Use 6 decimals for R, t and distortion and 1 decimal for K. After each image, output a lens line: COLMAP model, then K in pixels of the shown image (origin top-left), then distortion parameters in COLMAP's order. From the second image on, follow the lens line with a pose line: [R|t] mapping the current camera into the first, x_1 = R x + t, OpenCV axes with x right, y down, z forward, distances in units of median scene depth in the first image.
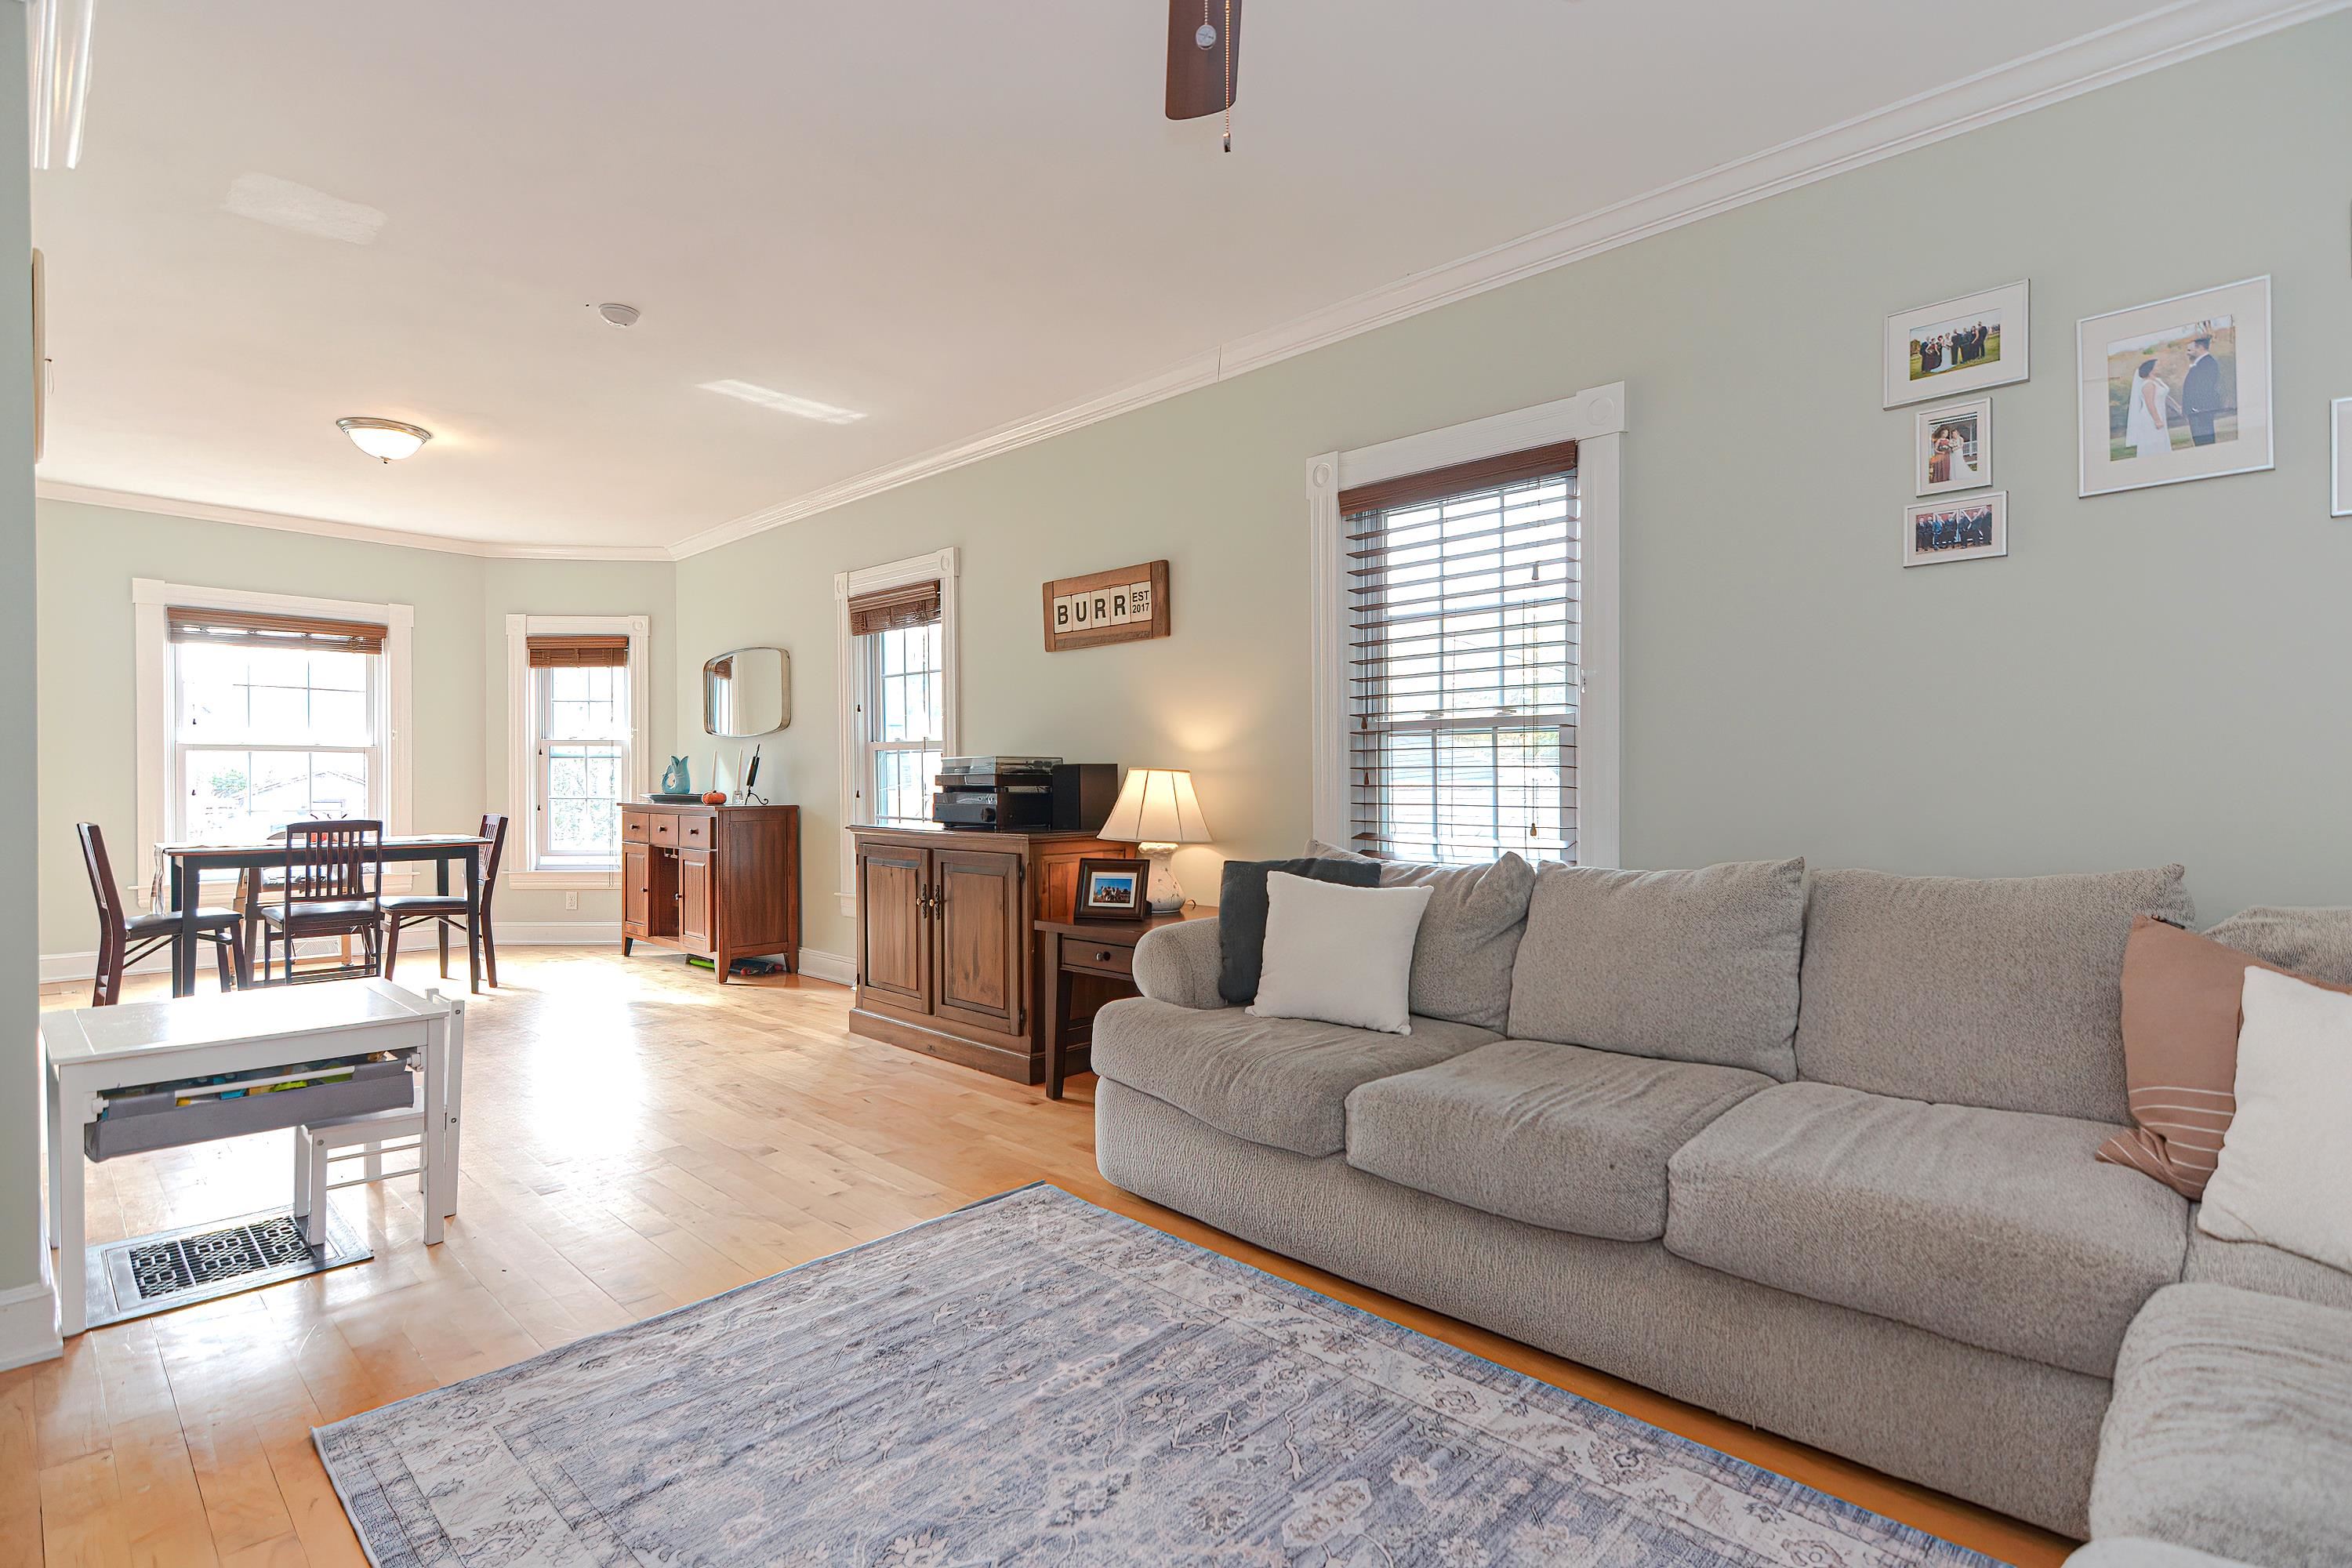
lens RADIAL K [[1143.4, 0, 1181.5], [0, 1143.4, 793.5], [0, 0, 1]] dist [0.018928, -0.008524]
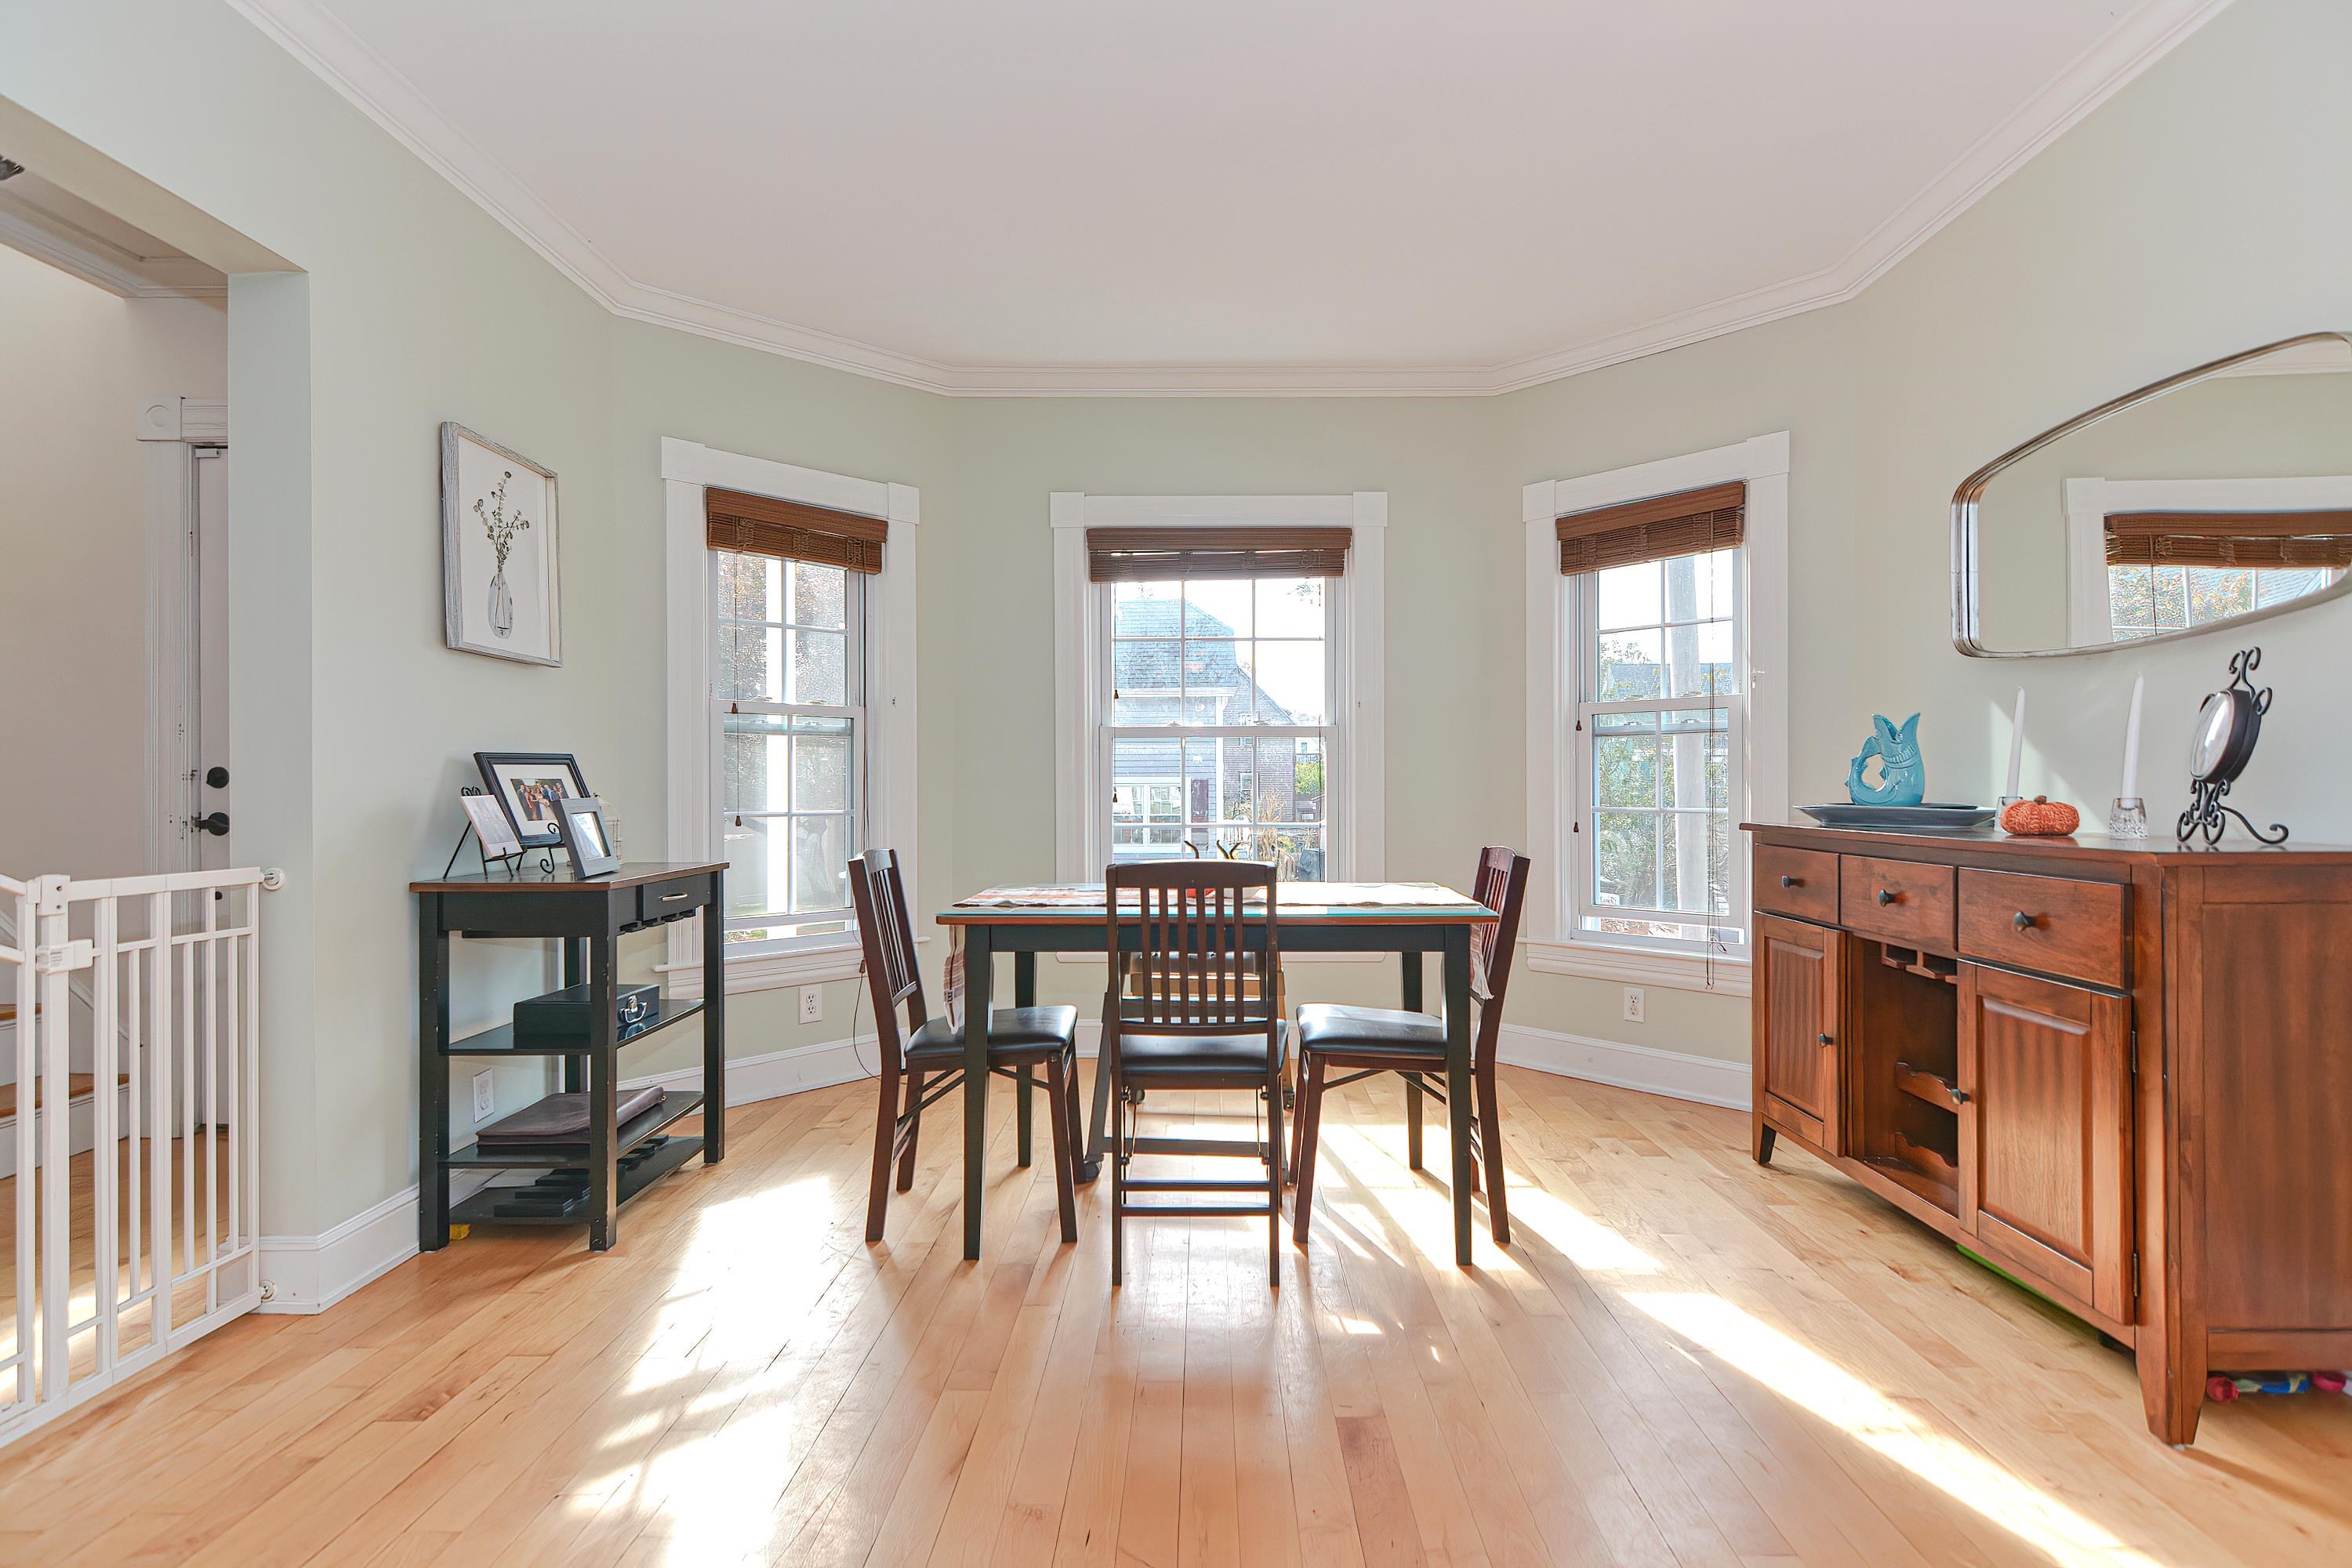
lens RADIAL K [[1143.4, 0, 1186.2], [0, 1143.4, 788.1], [0, 0, 1]] dist [0.018928, -0.008524]
pose [[0.687342, -0.002517, -0.726330, -0.343578], [-0.002704, 0.999978, -0.006025, -0.003006], [0.726329, 0.006105, 0.687320, 0.579194]]
